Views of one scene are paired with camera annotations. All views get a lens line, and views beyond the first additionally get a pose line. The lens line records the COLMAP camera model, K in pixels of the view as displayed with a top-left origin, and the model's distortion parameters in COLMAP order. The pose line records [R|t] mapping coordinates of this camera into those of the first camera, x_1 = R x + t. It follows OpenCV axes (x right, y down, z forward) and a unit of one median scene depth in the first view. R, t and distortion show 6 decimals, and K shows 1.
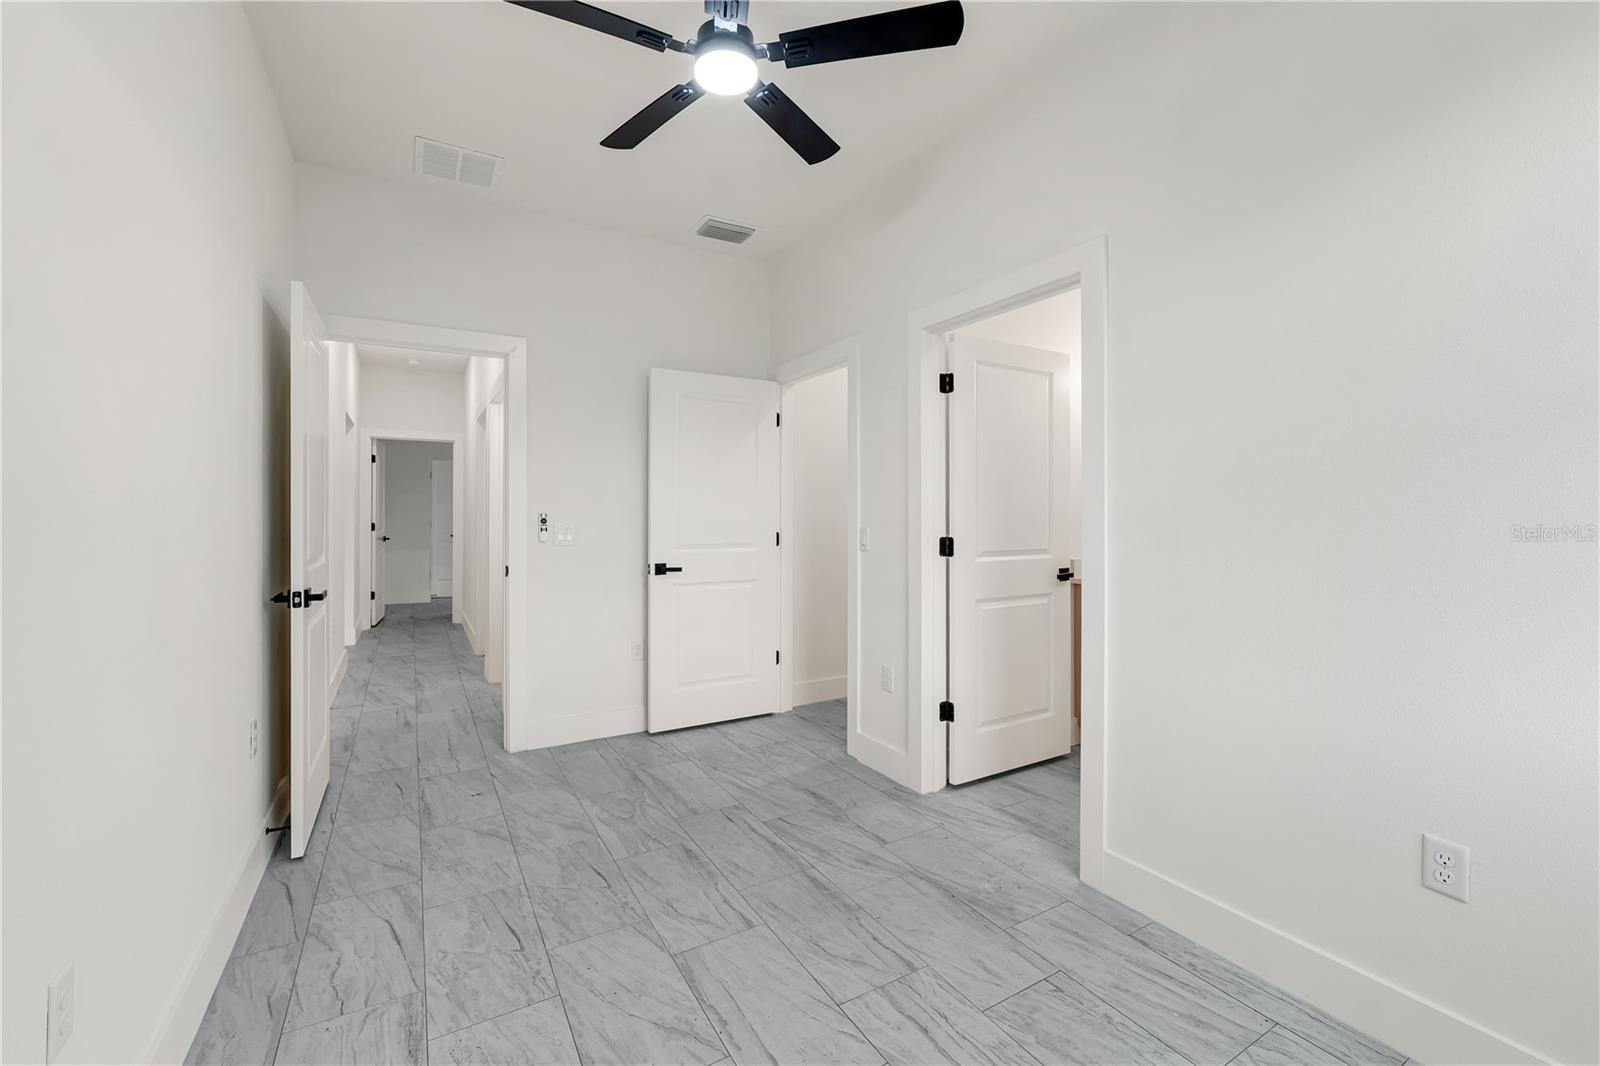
lens RADIAL K [[646.2, 0, 806.9], [0, 646.2, 534.1], [0, 0, 1]] dist [-0.001706, 0.000046]
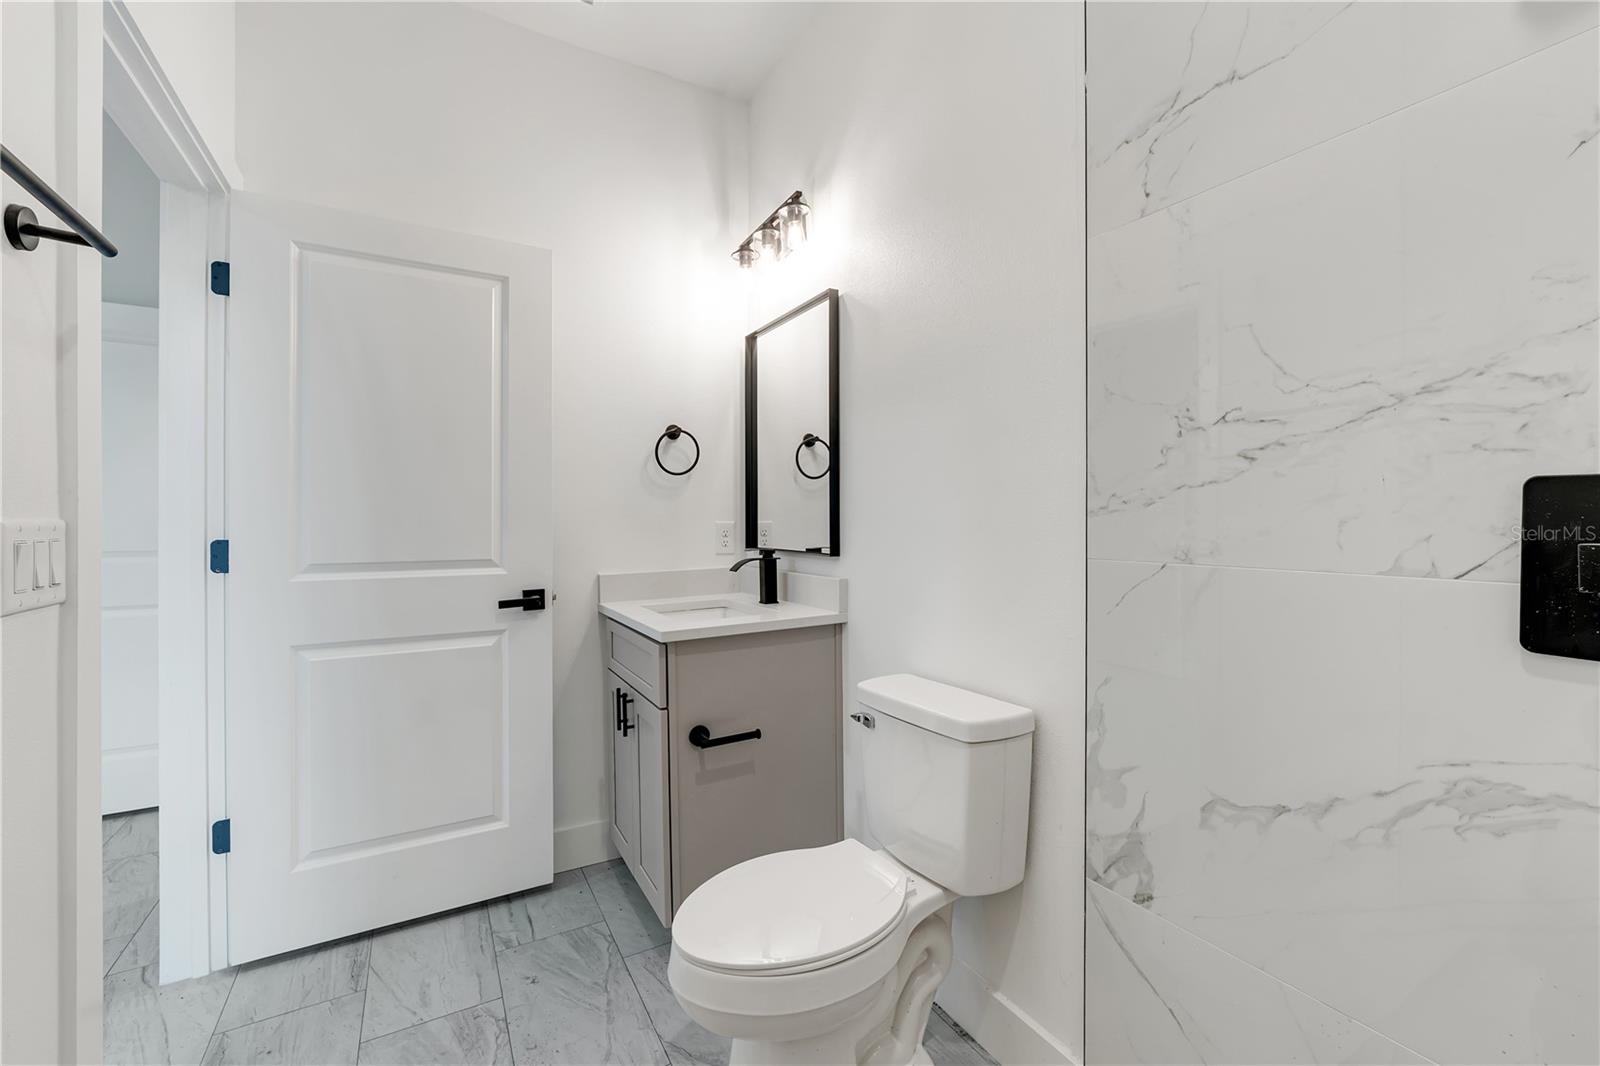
lens RADIAL K [[646.2, 0, 793.4], [0, 646.2, 525.9], [0, 0, 1]] dist [-0.001706, 0.000046]
pose [[0.999439, 0.002775, -0.033379, 0.704639], [-0.002881, 0.999991, -0.003150, -0.007517], [0.033370, 0.003244, 0.999438, 0.403972]]
